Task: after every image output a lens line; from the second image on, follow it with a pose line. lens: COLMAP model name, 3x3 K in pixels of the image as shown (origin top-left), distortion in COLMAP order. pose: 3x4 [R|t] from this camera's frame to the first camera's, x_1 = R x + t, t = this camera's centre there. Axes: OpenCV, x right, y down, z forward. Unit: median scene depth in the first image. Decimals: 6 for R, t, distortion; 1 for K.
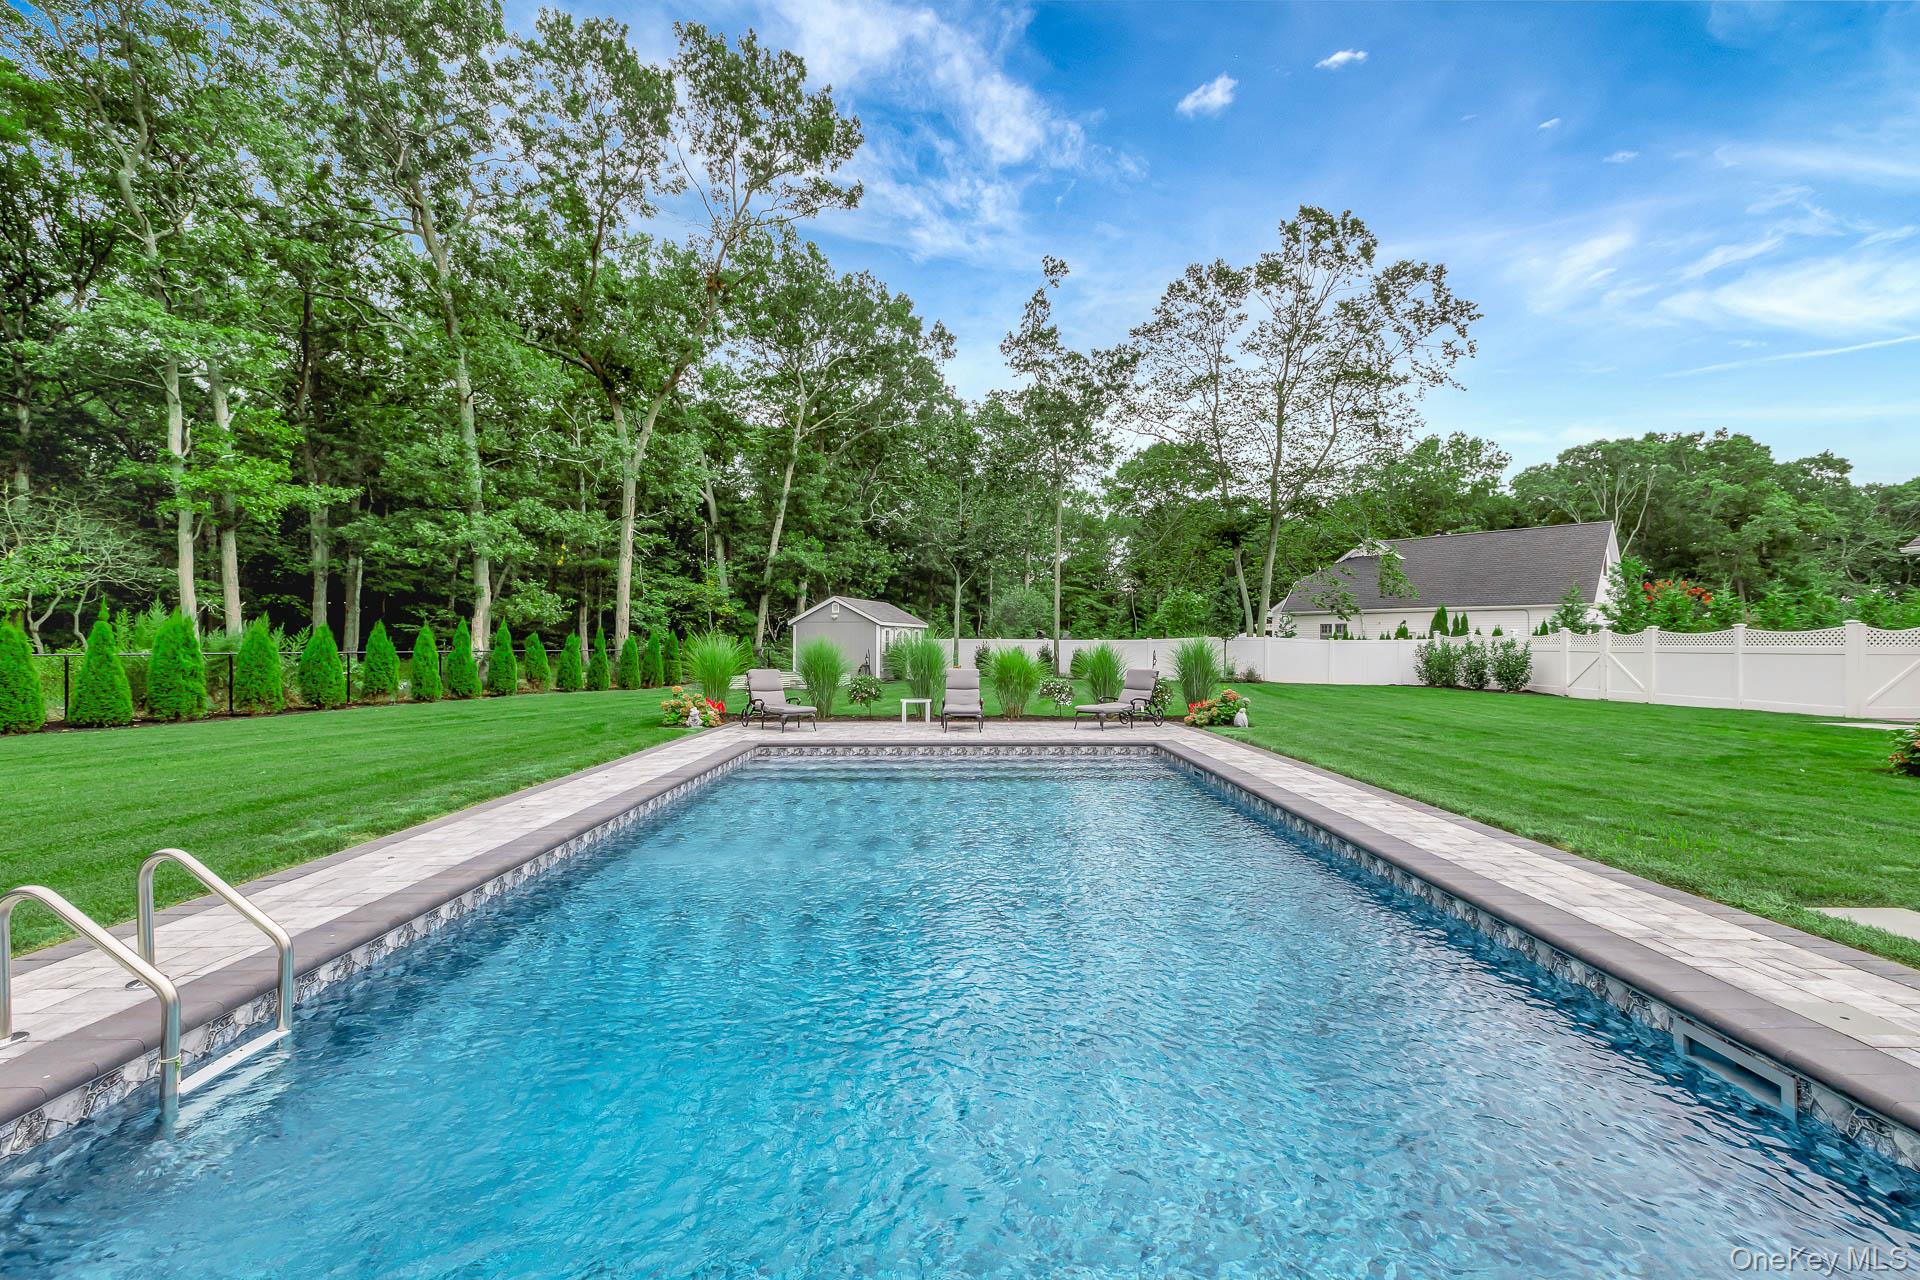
lens RADIAL K [[858.9, 0, 961.1], [0, 858.9, 641.5], [0, 0, 1]] dist [0.002492, 0.000060]
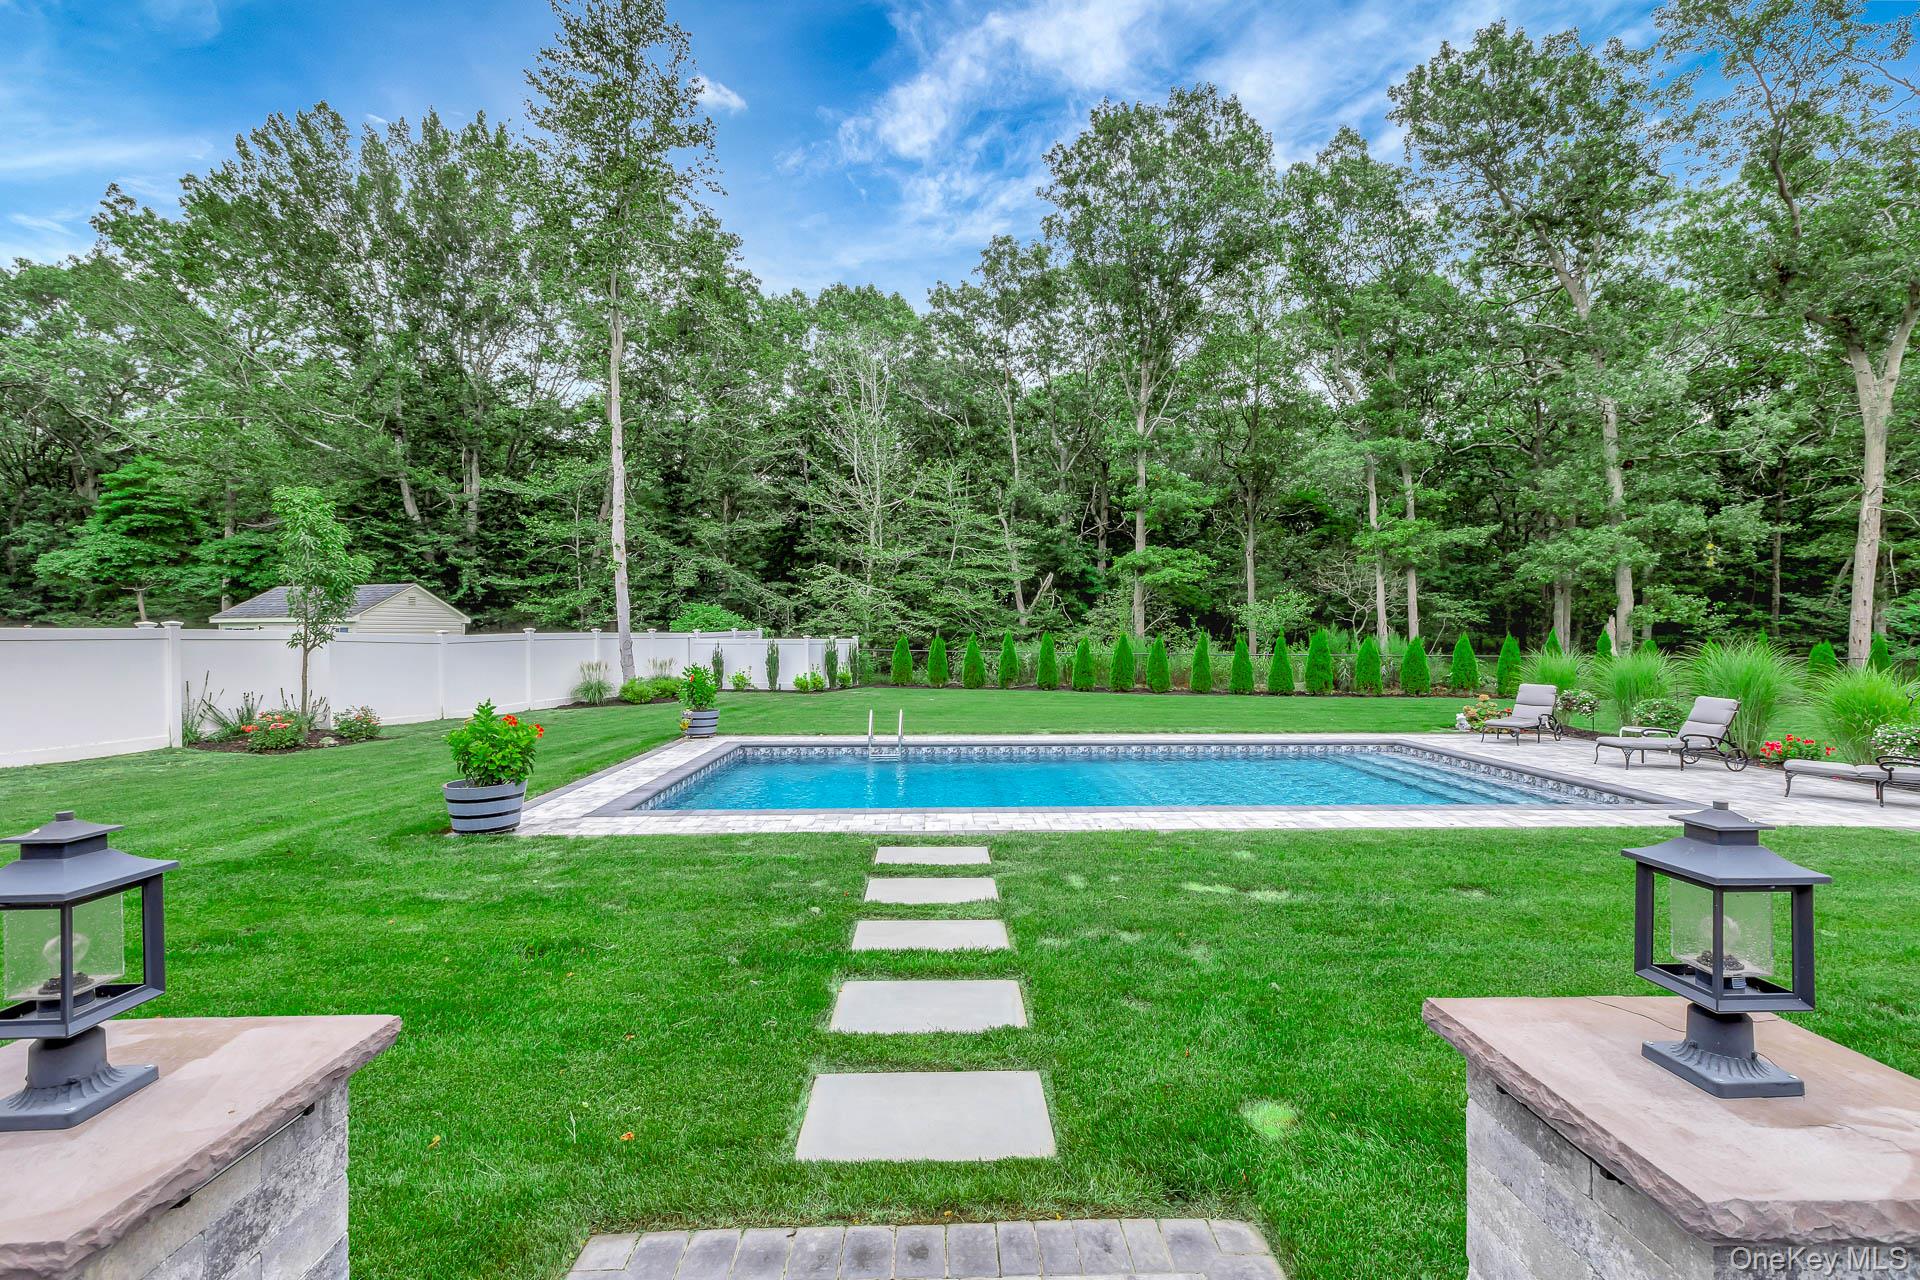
lens RADIAL K [[858.9, 0, 961.1], [0, 858.9, 641.5], [0, 0, 1]] dist [0.002492, 0.000060]
pose [[0.034281, 0.007637, -0.999383, 0.294566], [0.003017, 0.999965, 0.007745, -0.011096], [0.999408, -0.003281, 0.034257, 0.099084]]
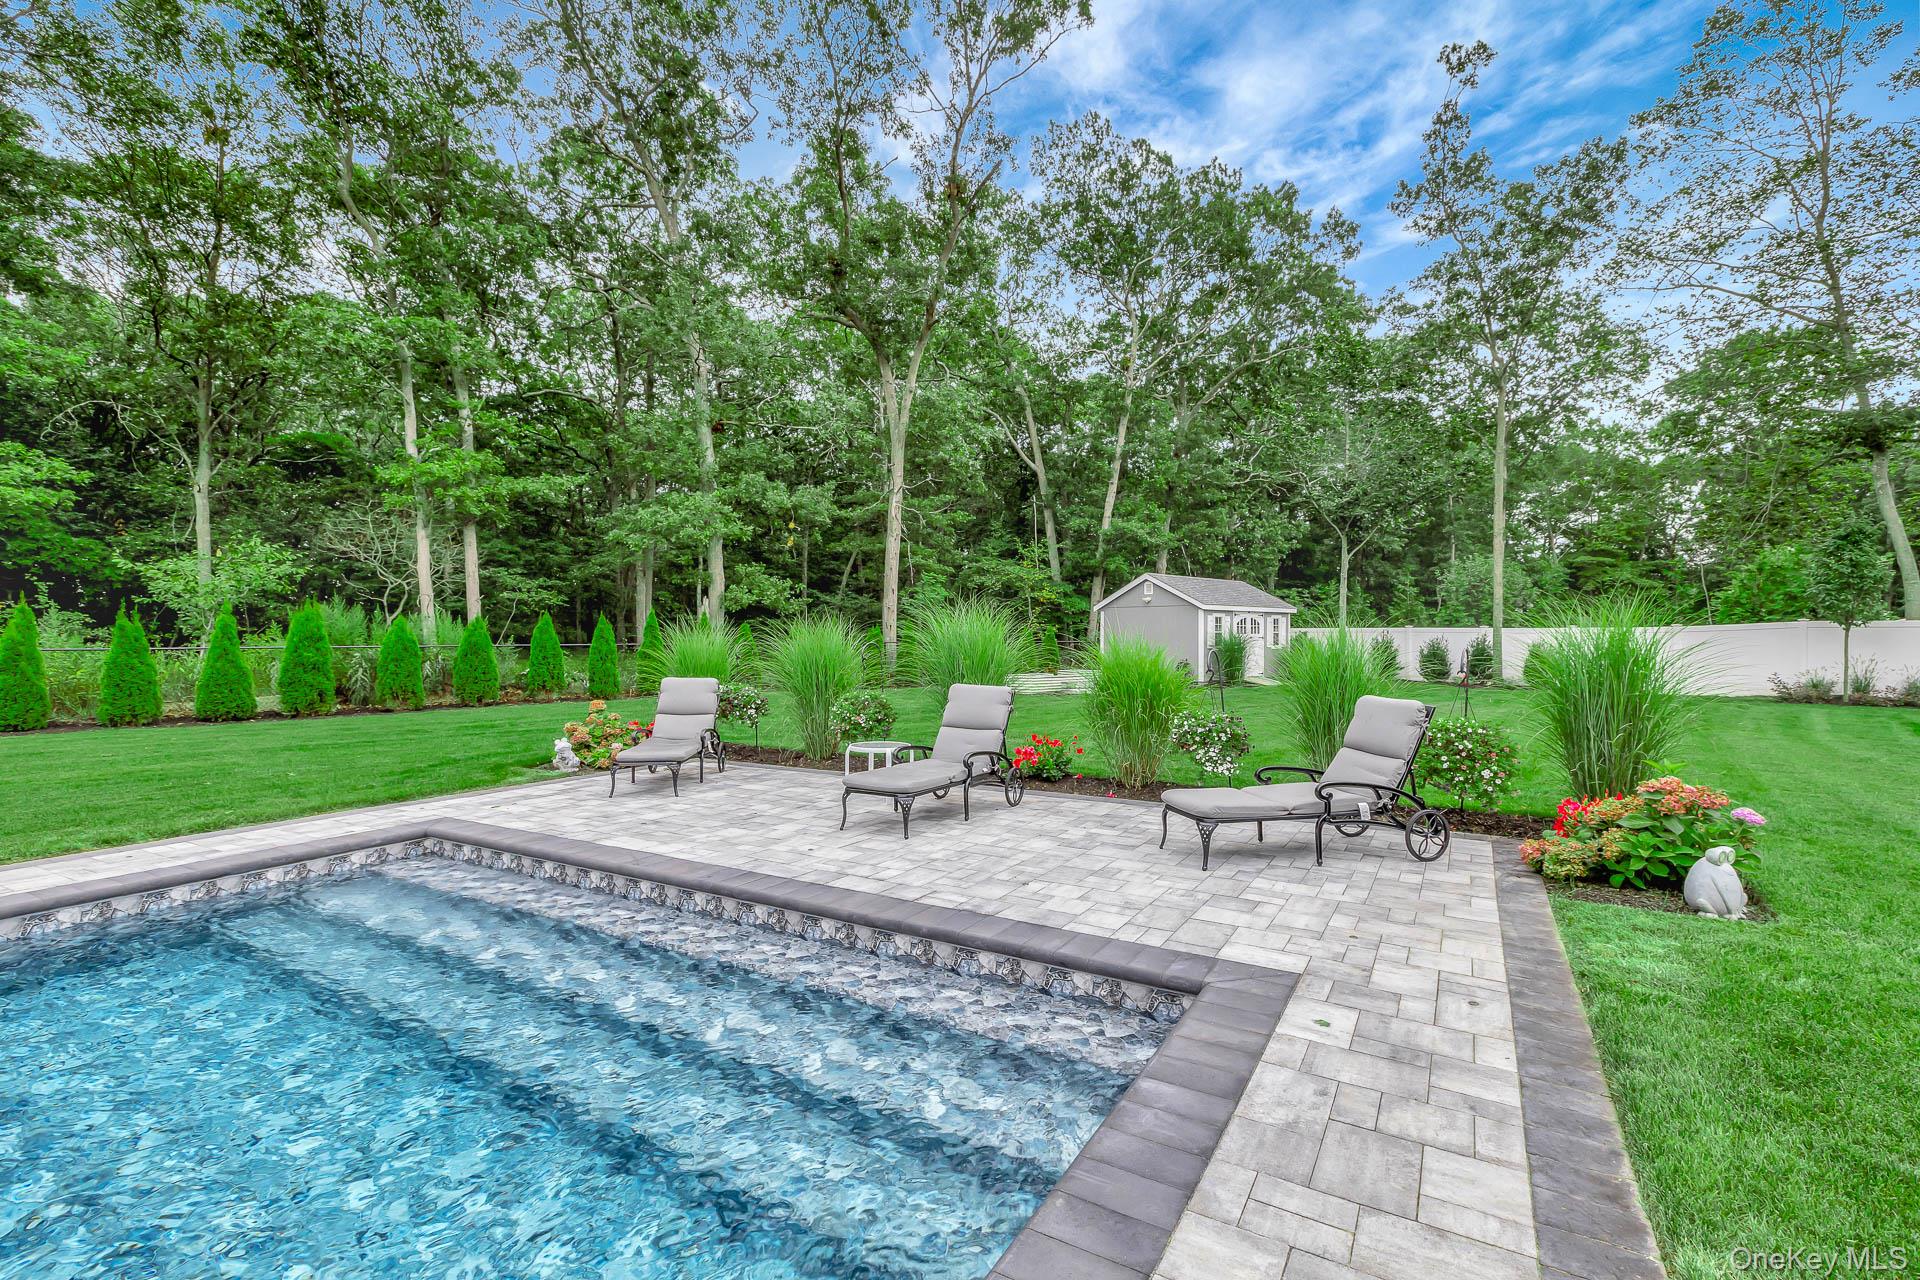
lens RADIAL K [[856.6, 0, 964.3], [0, 856.6, 631.9], [0, 0, 1]] dist [0.002501, 0.000651]
pose [[0.861433, -0.004438, -0.507852, 0.089750], [0.004171, 0.999990, -0.001664, 0.000864], [0.507855, -0.000685, 0.861442, 0.216614]]
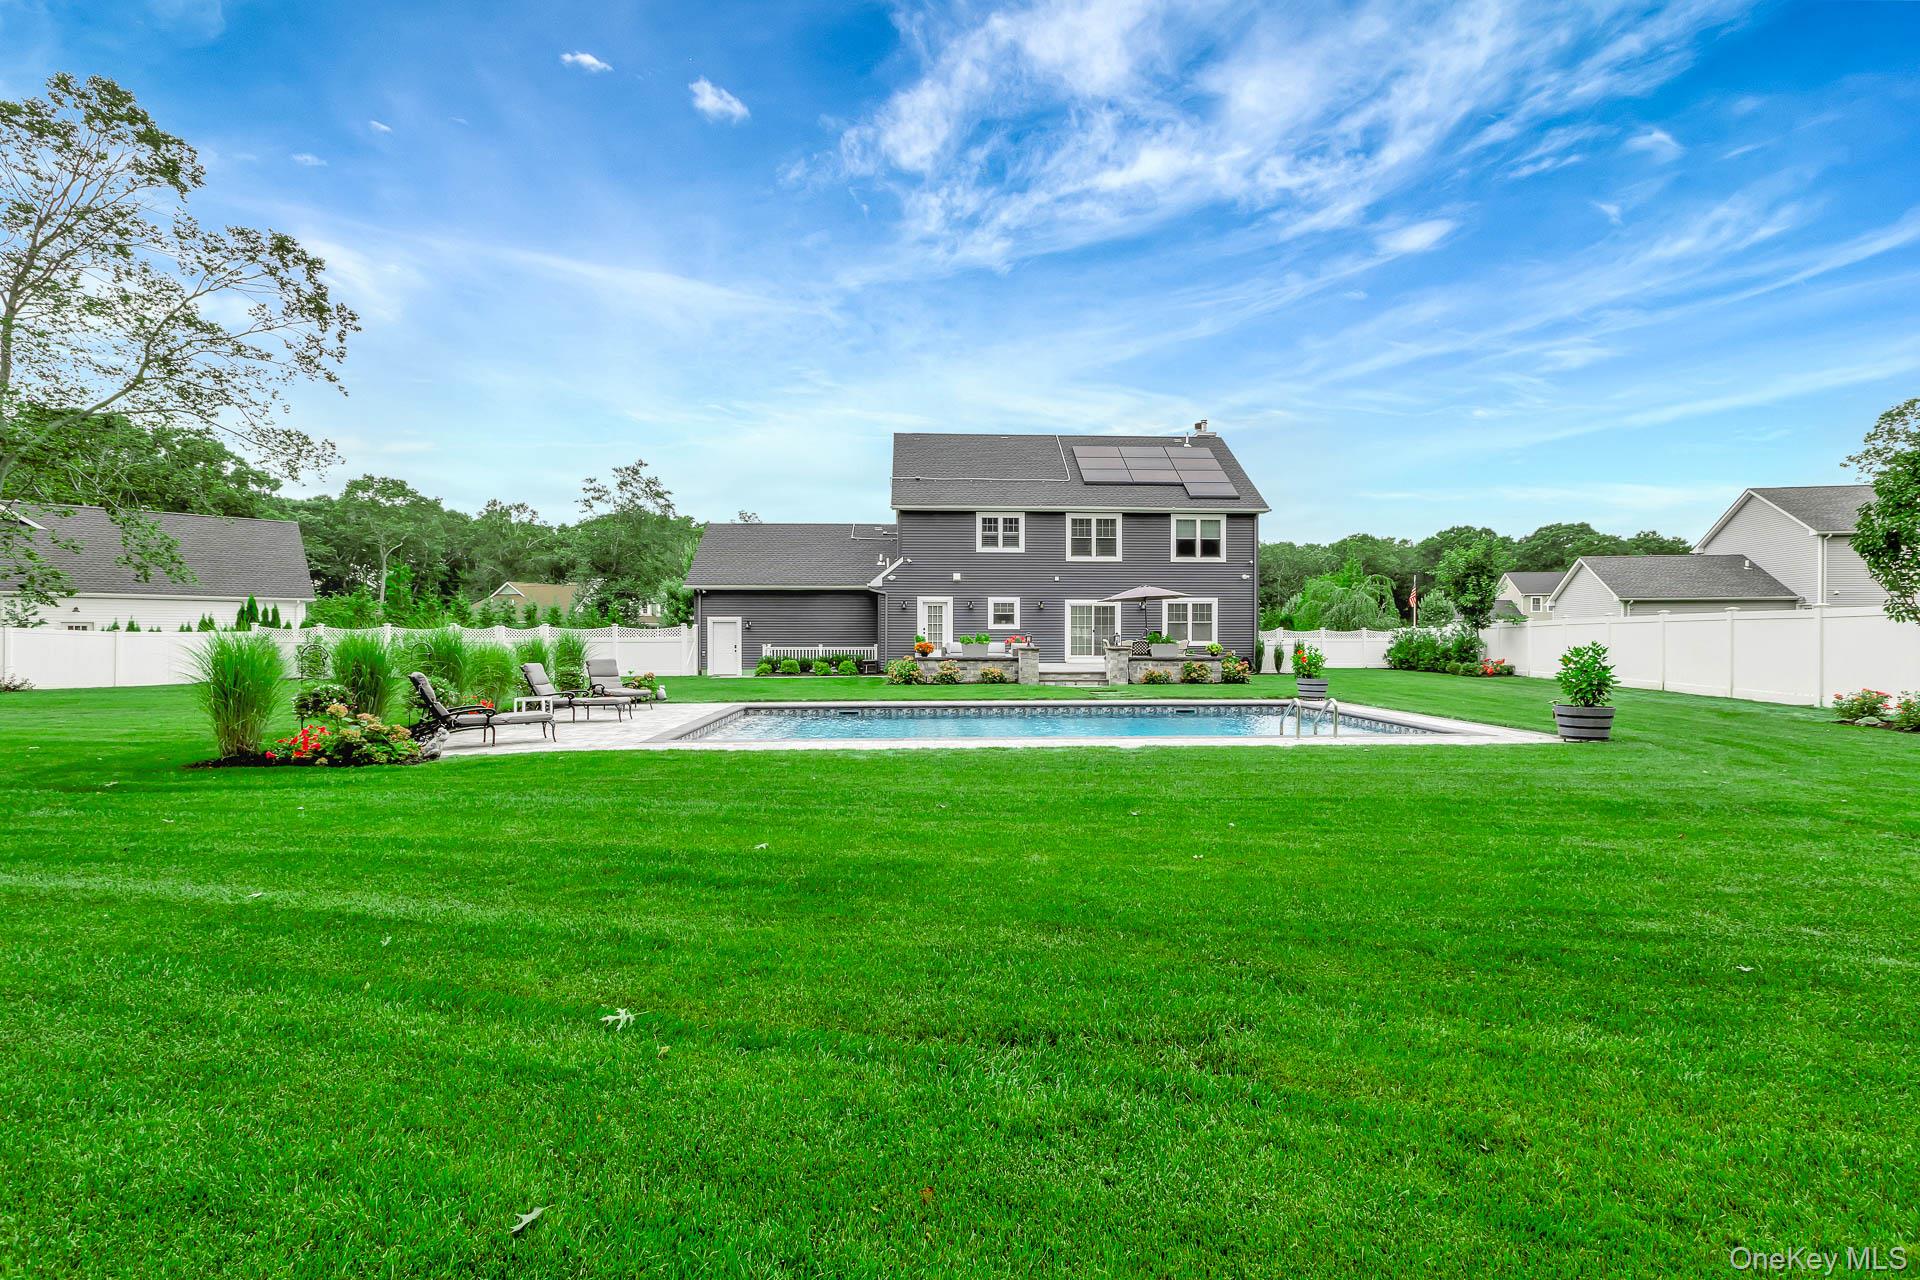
lens RADIAL K [[856.8, 0, 962.7], [0, 856.8, 645.5], [0, 0, 1]] dist [0.003851, 0.000230]
pose [[-0.058577, -0.011377, 0.998218, -0.369642], [-0.004075, 0.999929, 0.011157, -0.001141], [-0.998275, -0.003414, -0.058619, 0.227873]]
